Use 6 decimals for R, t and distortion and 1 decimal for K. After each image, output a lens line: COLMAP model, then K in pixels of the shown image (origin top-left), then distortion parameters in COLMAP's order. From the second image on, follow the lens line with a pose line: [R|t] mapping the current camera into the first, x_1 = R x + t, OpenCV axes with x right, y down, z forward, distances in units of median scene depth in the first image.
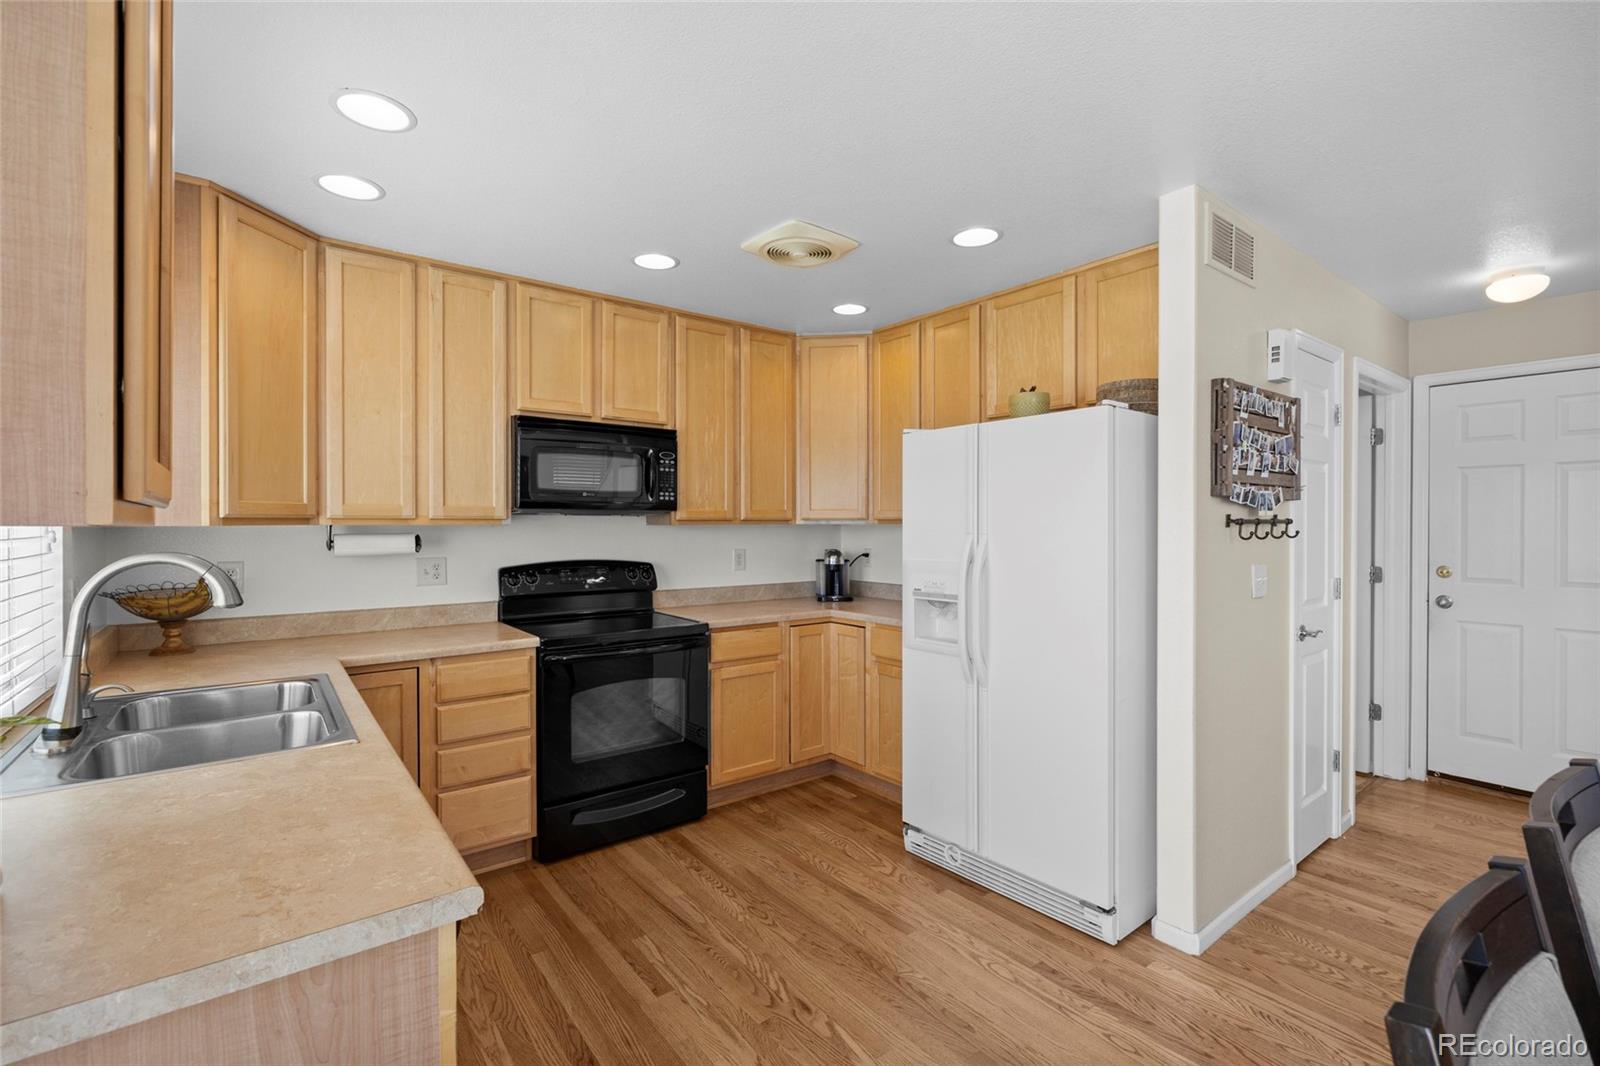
lens RADIAL K [[706.9, 0, 813.3], [0, 706.9, 543.9], [0, 0, 1]] dist [-0.008488, 0.000405]
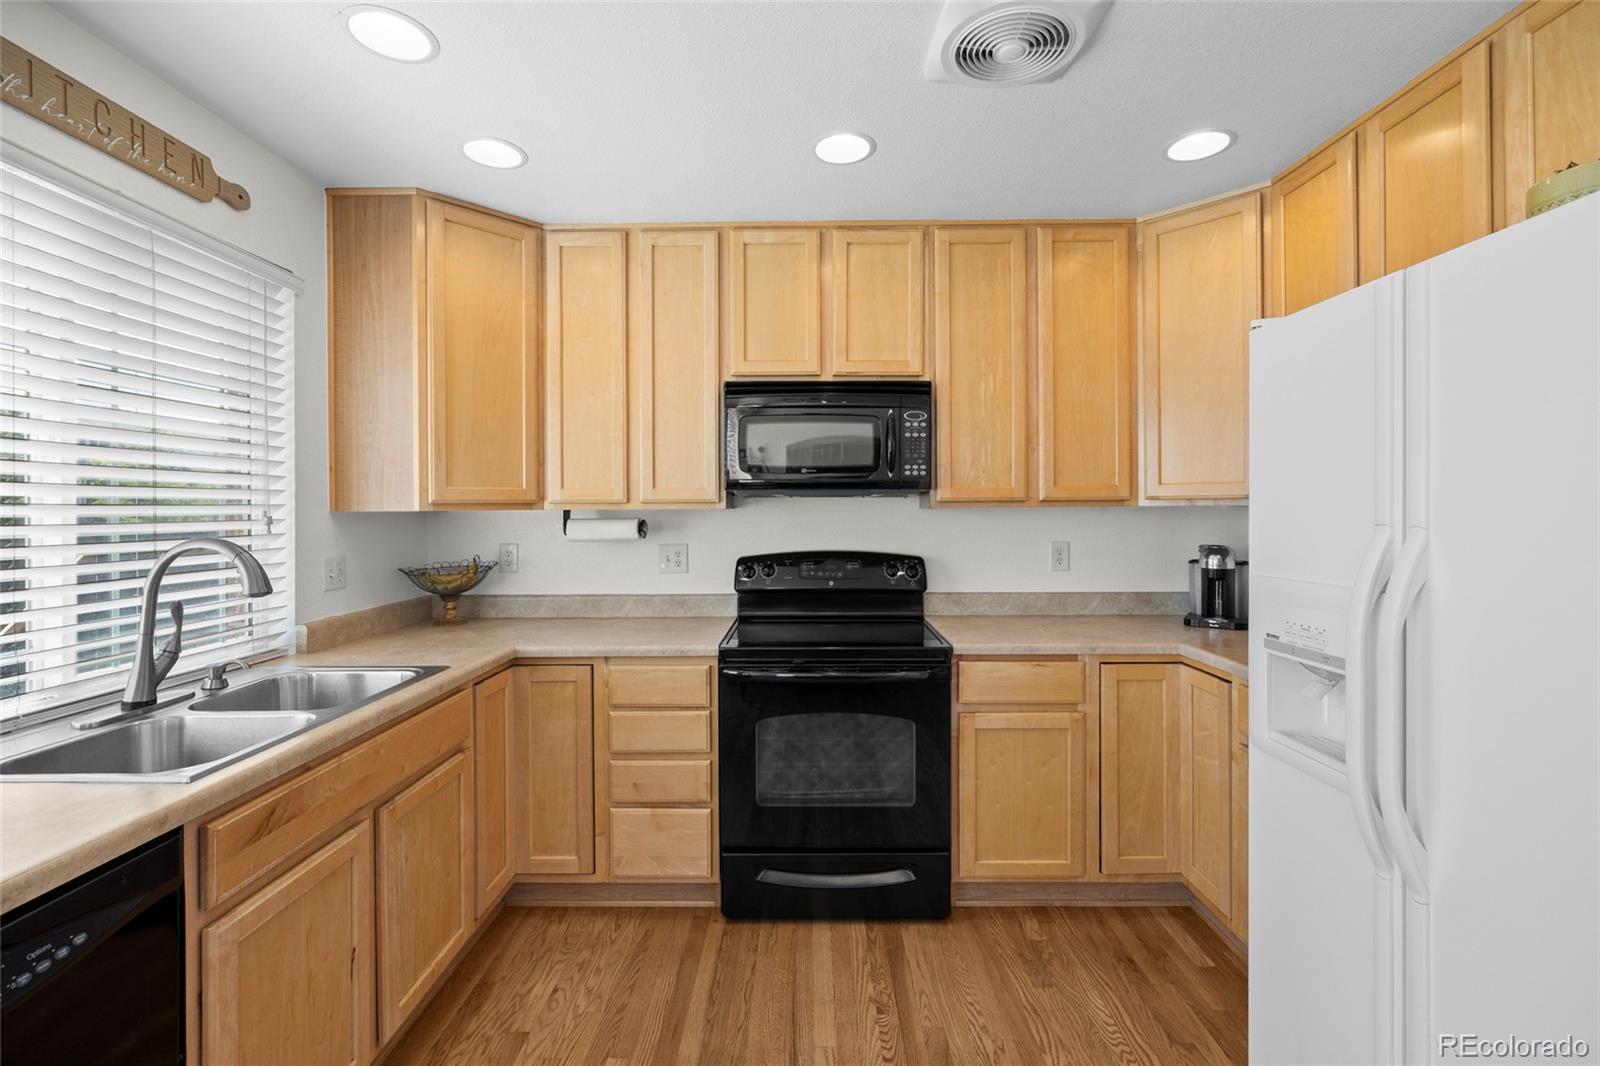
lens RADIAL K [[706.9, 0, 797.0], [0, 706.9, 516.1], [0, 0, 1]] dist [-0.008488, 0.000405]
pose [[0.779190, 0.002790, -0.626782, 0.193412], [-0.012042, 0.999872, -0.010519, -0.010321], [0.626673, 0.015744, 0.779124, 0.391187]]
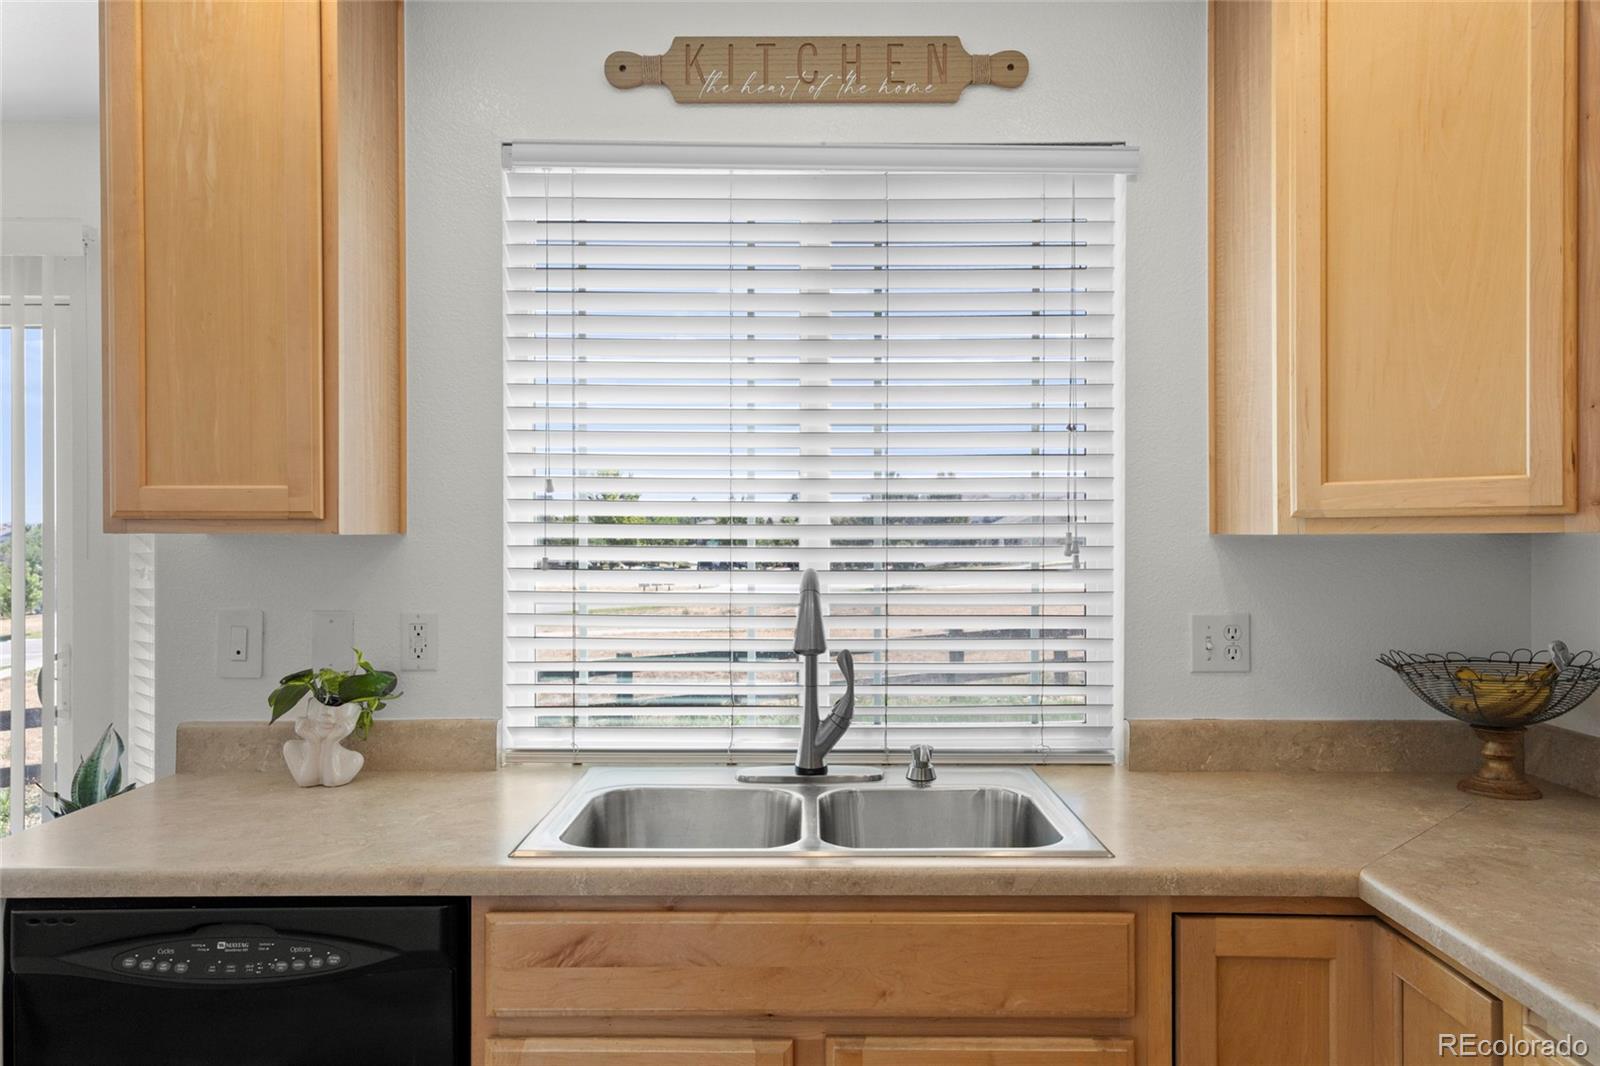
lens RADIAL K [[1133.9, 0, 809.8], [0, 1133.9, 536.7], [0, 0, 1]] dist [0.022094, 0.000129]
pose [[-0.616617, 0.013843, -0.787142, 0.019779], [-0.018057, 0.999334, 0.031720, -0.034620], [0.787056, 0.033772, -0.615956, 0.930019]]
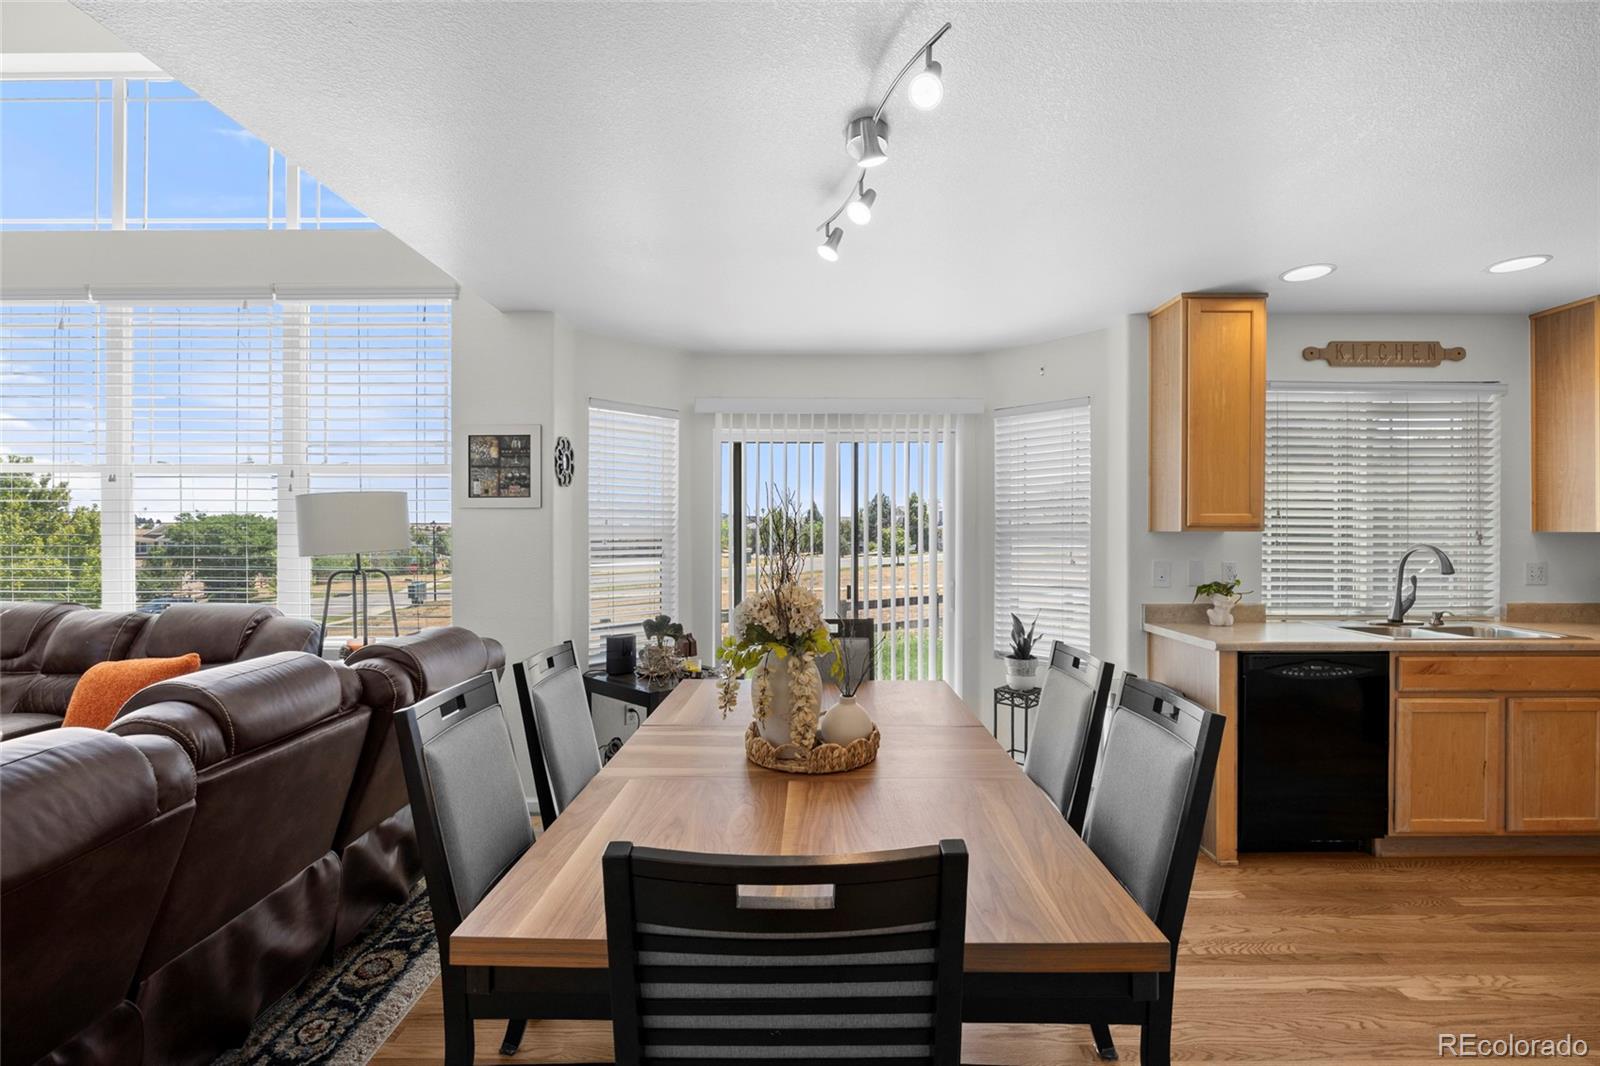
lens RADIAL K [[706.9, 0, 804.8], [0, 706.9, 537.0], [0, 0, 1]] dist [-0.008488, 0.000405]
pose [[-0.608287, 0.003214, -0.793711, 0.964175], [-0.017632, 0.999690, 0.017561, -0.007351], [0.793521, 0.024677, -0.608042, 0.426410]]
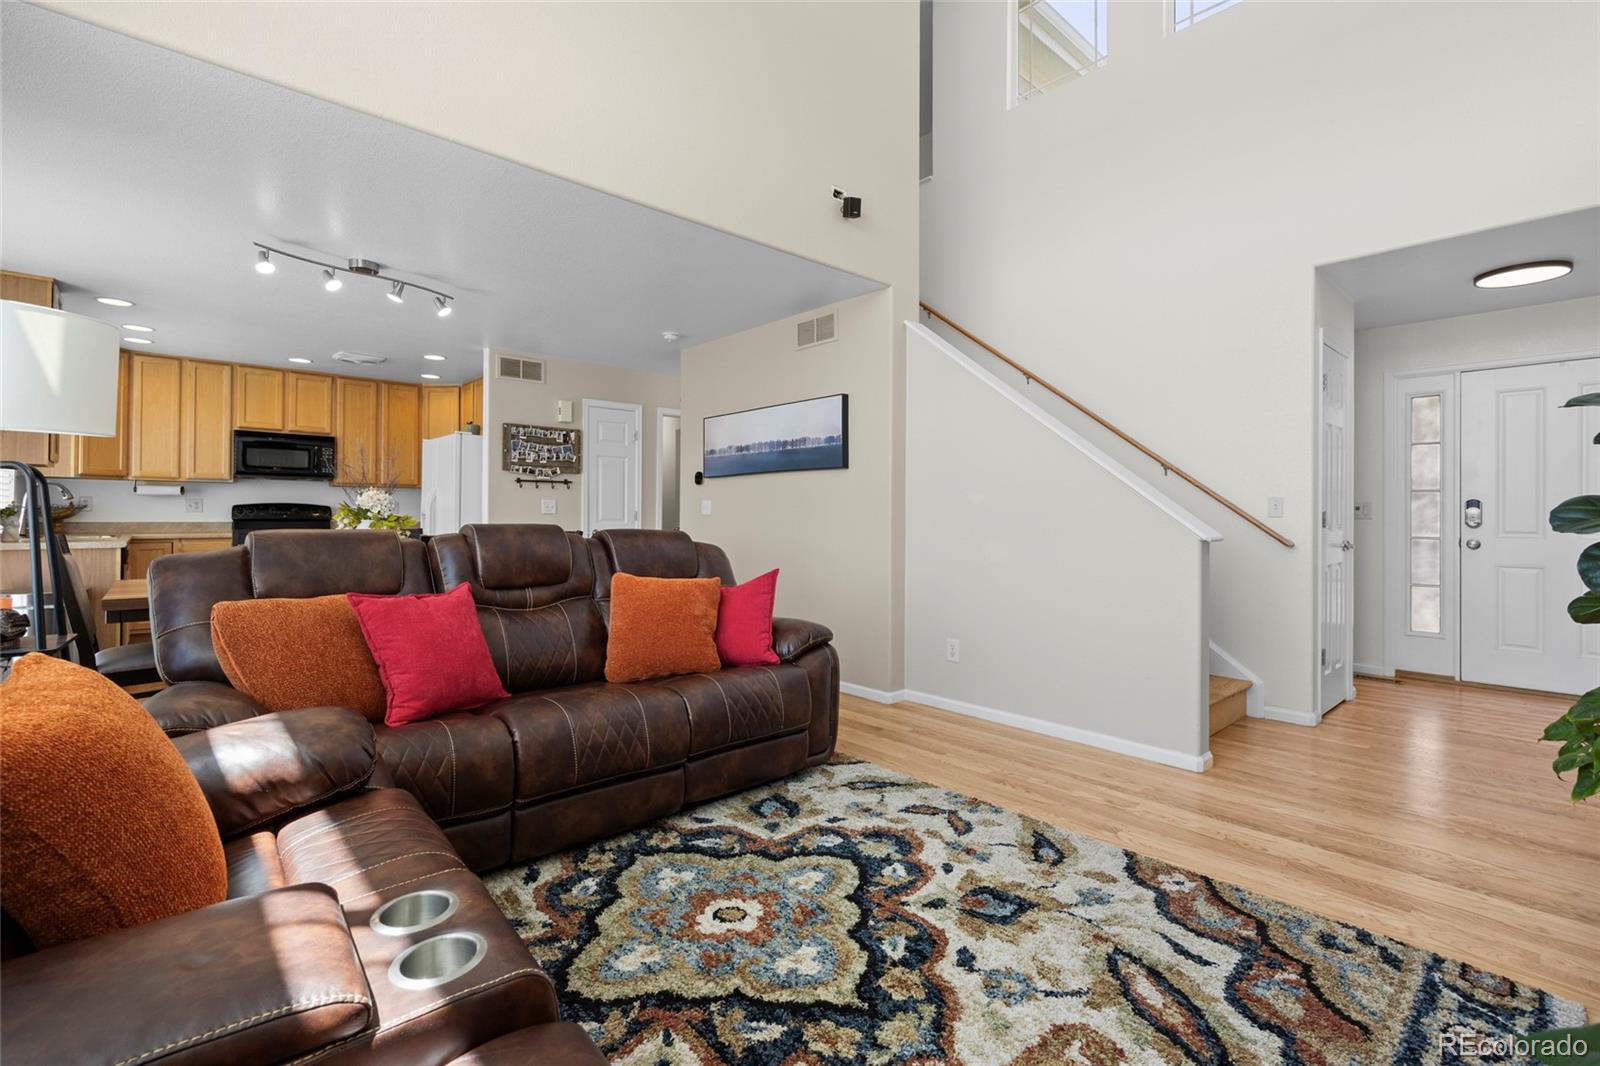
lens RADIAL K [[706.9, 0, 800.3], [0, 706.9, 518.3], [0, 0, 1]] dist [-0.008488, 0.000405]
pose [[0.996623, 0.006807, 0.081827, 1.097813], [-0.005068, 0.999757, -0.021440, 0.117571], [-0.081953, 0.020953, 0.996416, -1.227385]]
